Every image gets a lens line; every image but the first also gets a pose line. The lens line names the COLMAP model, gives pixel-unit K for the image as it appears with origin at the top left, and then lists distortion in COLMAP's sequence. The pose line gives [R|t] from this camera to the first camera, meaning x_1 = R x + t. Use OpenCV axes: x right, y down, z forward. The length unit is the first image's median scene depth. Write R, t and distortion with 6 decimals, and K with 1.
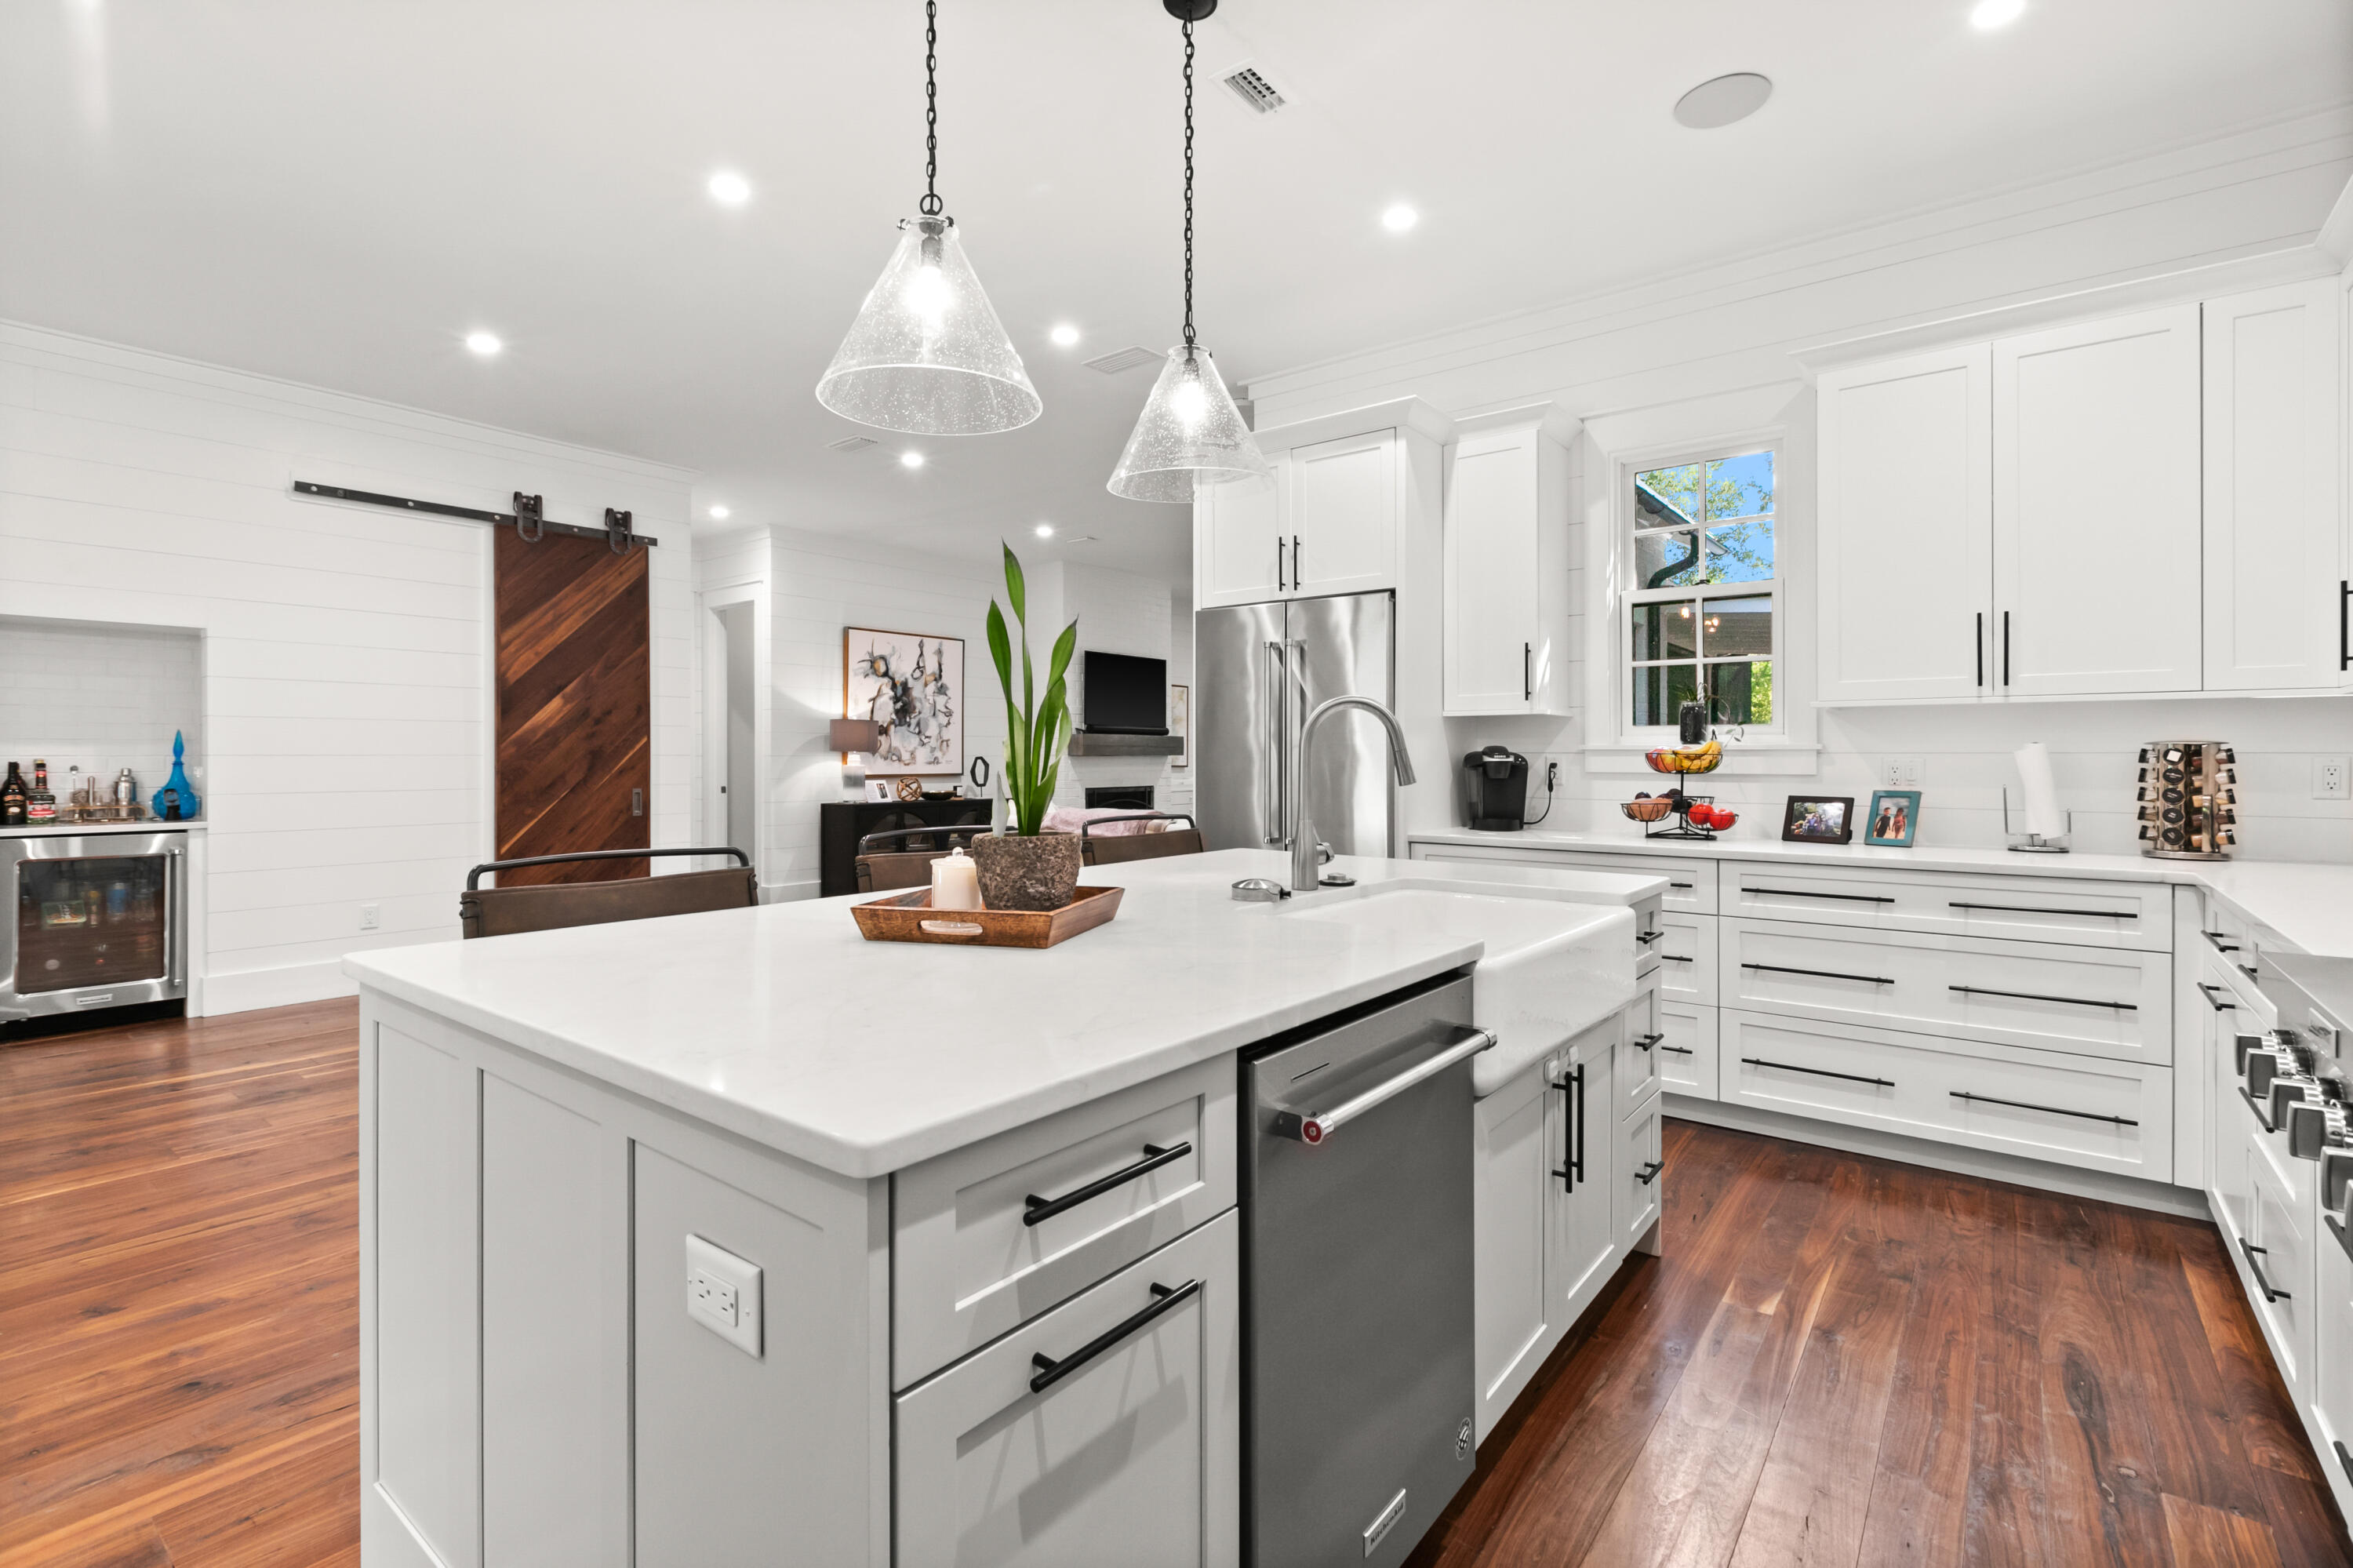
lens RADIAL K [[1076.3, 0, 1191.8], [0, 1076.3, 751.2], [0, 0, 1]] dist [0.000631, 0.000817]
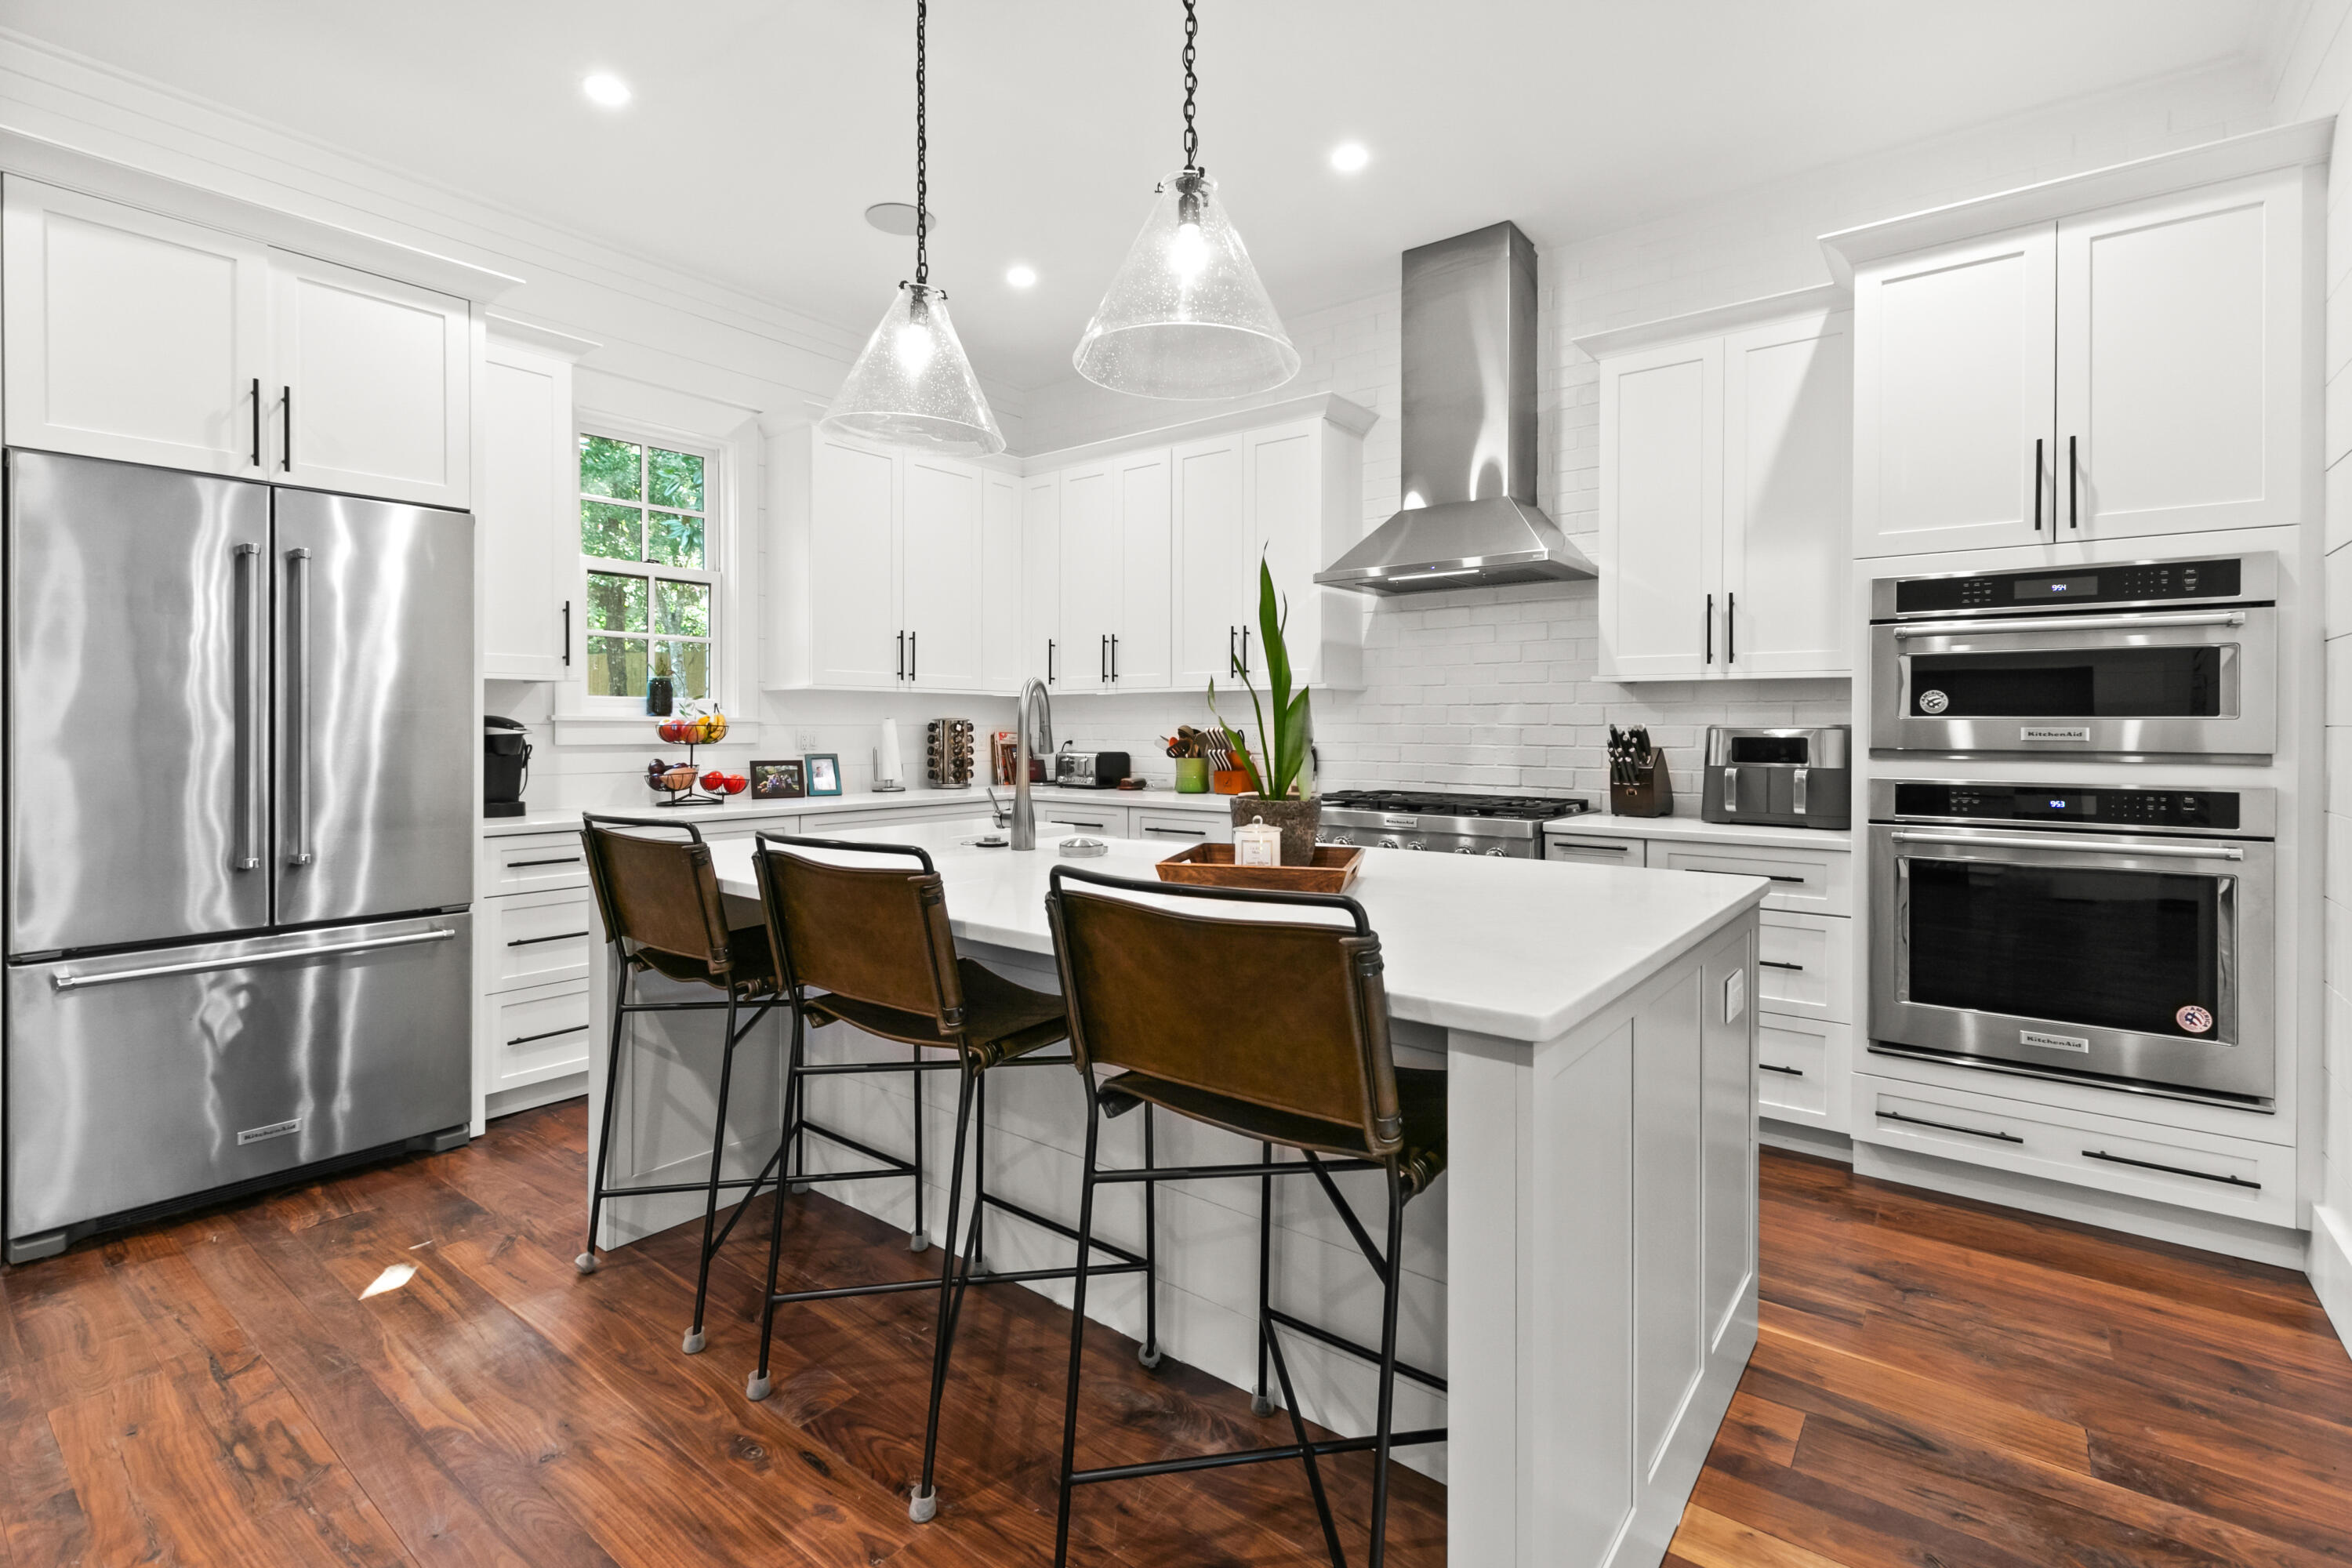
lens RADIAL K [[1075.8, 0, 1169.5], [0, 1075.8, 736.2], [0, 0, 1]] dist [0.000631, 0.000817]
pose [[0.024845, -0.008886, 0.999652, -0.258433], [-0.005291, 0.999945, 0.009020, 0.000526], [-0.999677, -0.005514, 0.024796, 0.202110]]
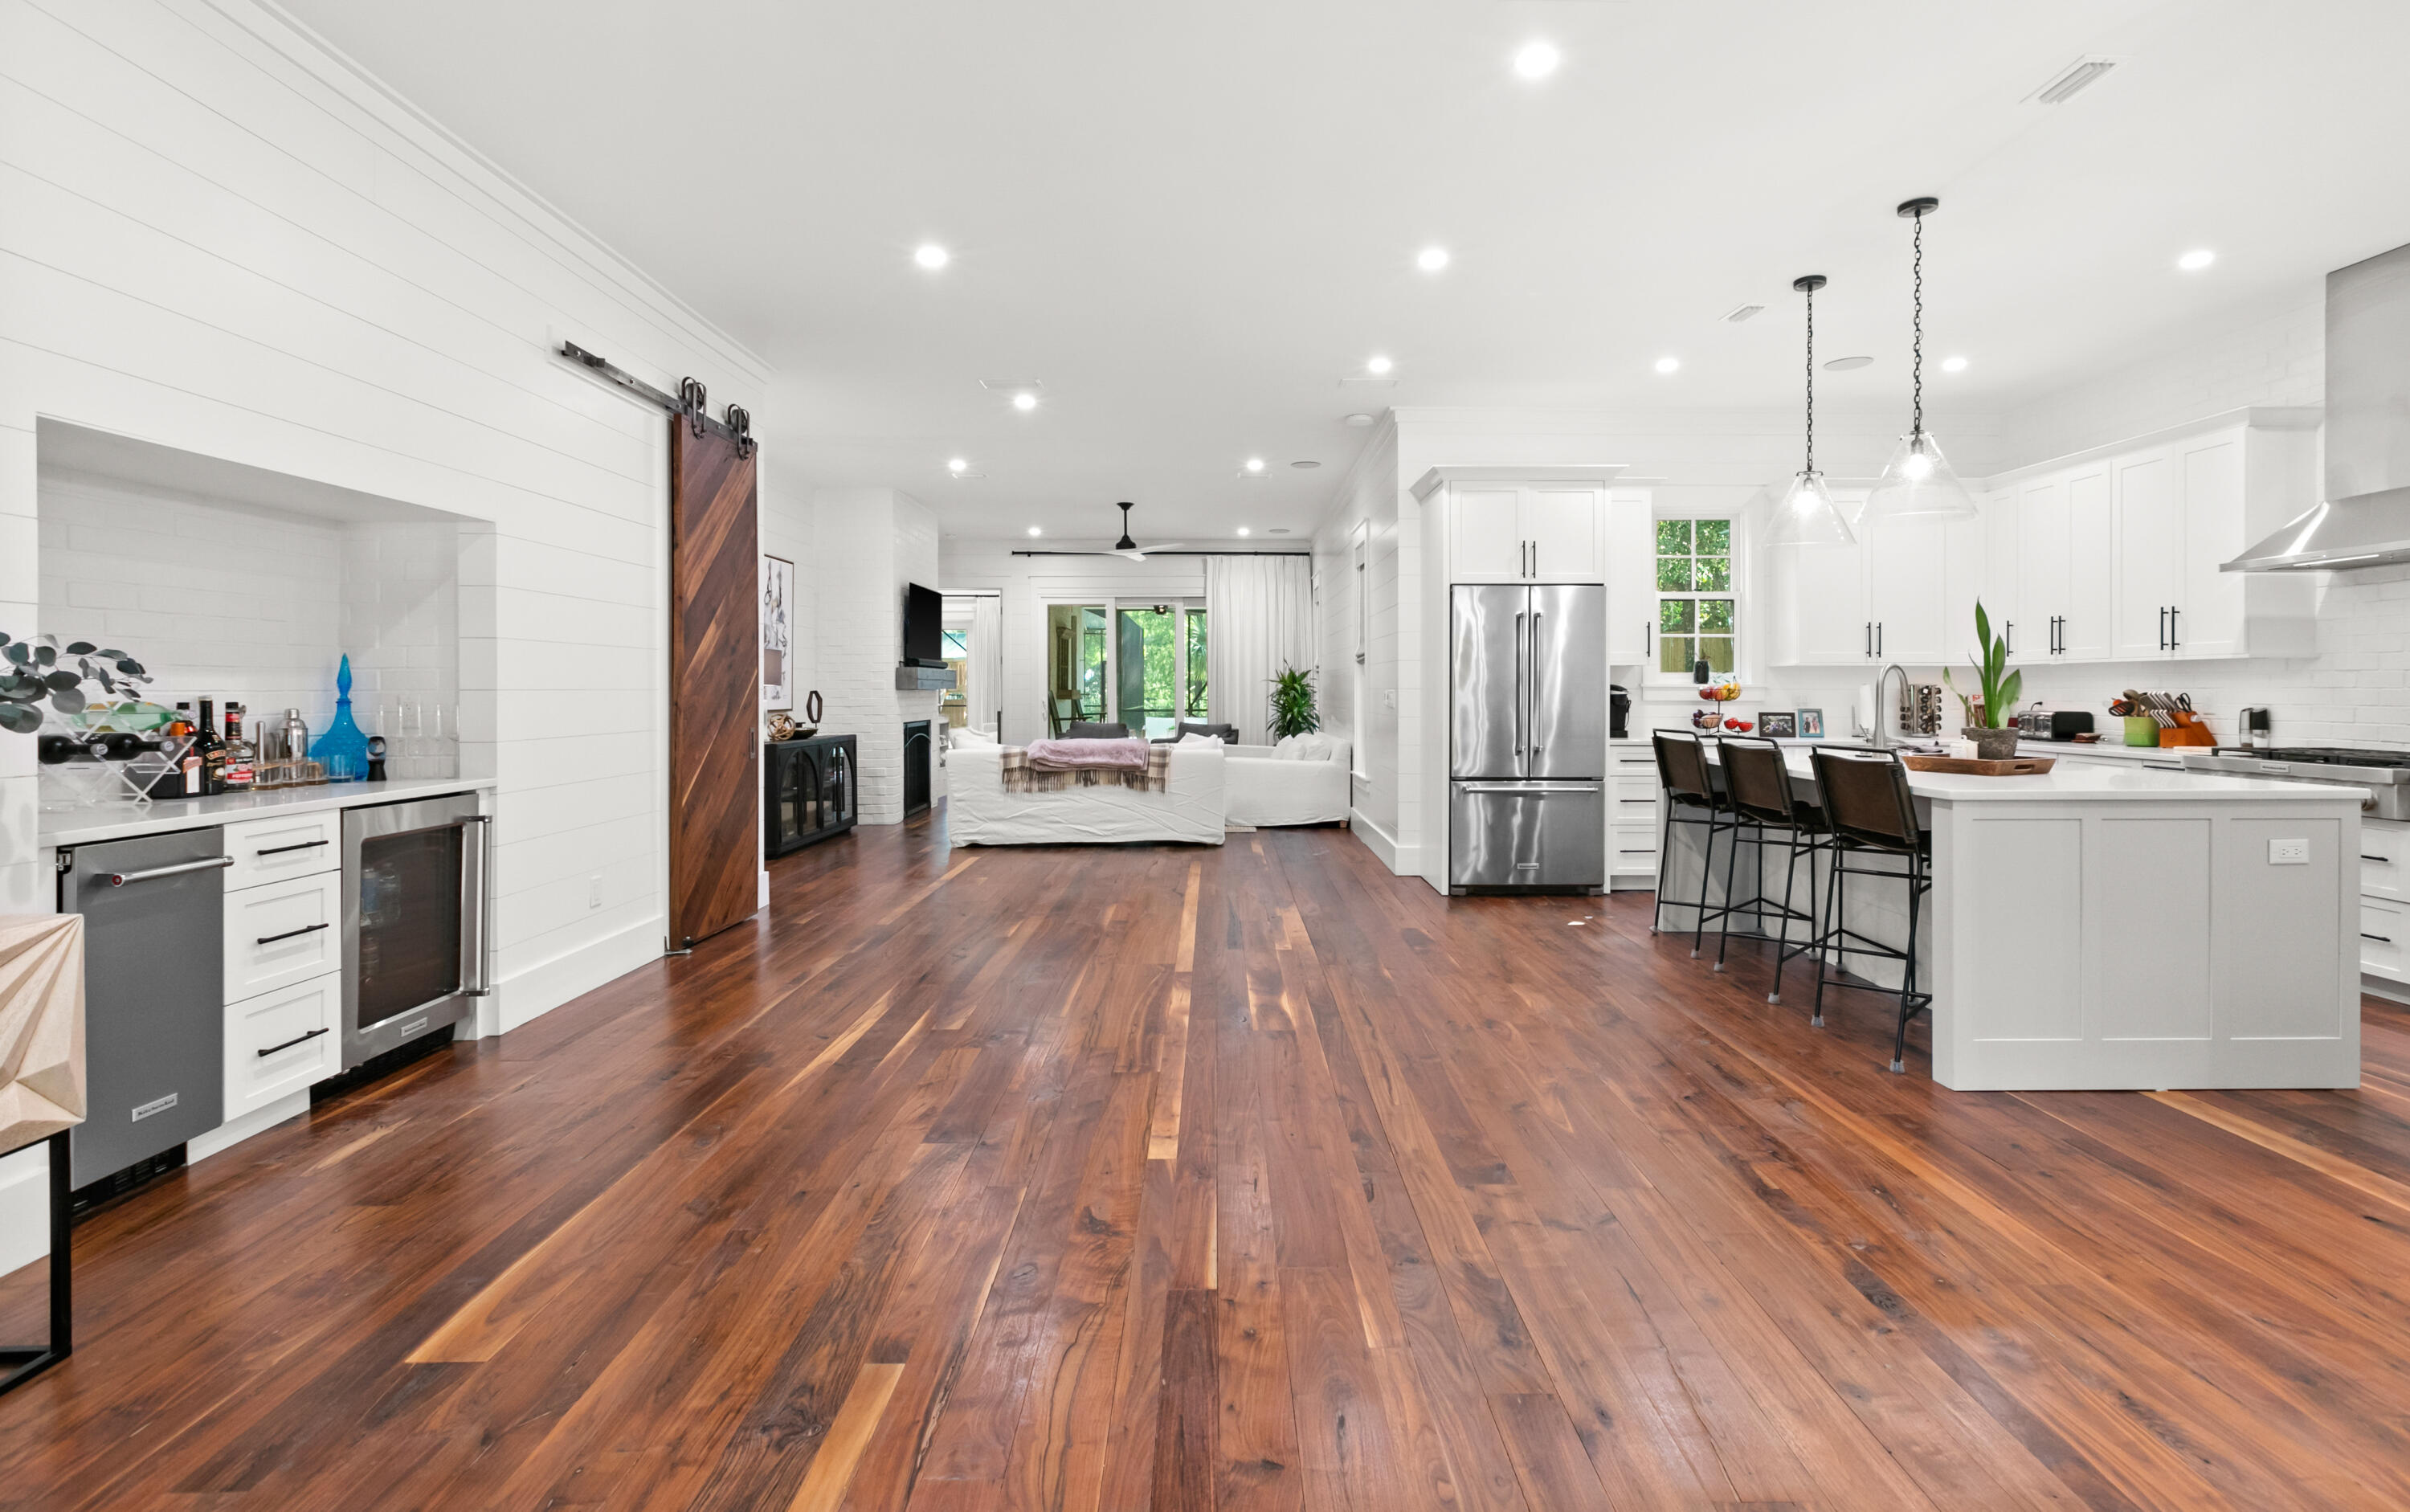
lens RADIAL K [[1104.8, 0, 1260.2], [0, 1104.8, 687.4], [0, 0, 1]] dist [0.003382, 0.000512]
pose [[0.771927, 0.001257, 0.635710, -0.534981], [-0.003202, 0.999993, 0.001911, -0.000763], [-0.635703, -0.003511, 0.771926, 0.030718]]
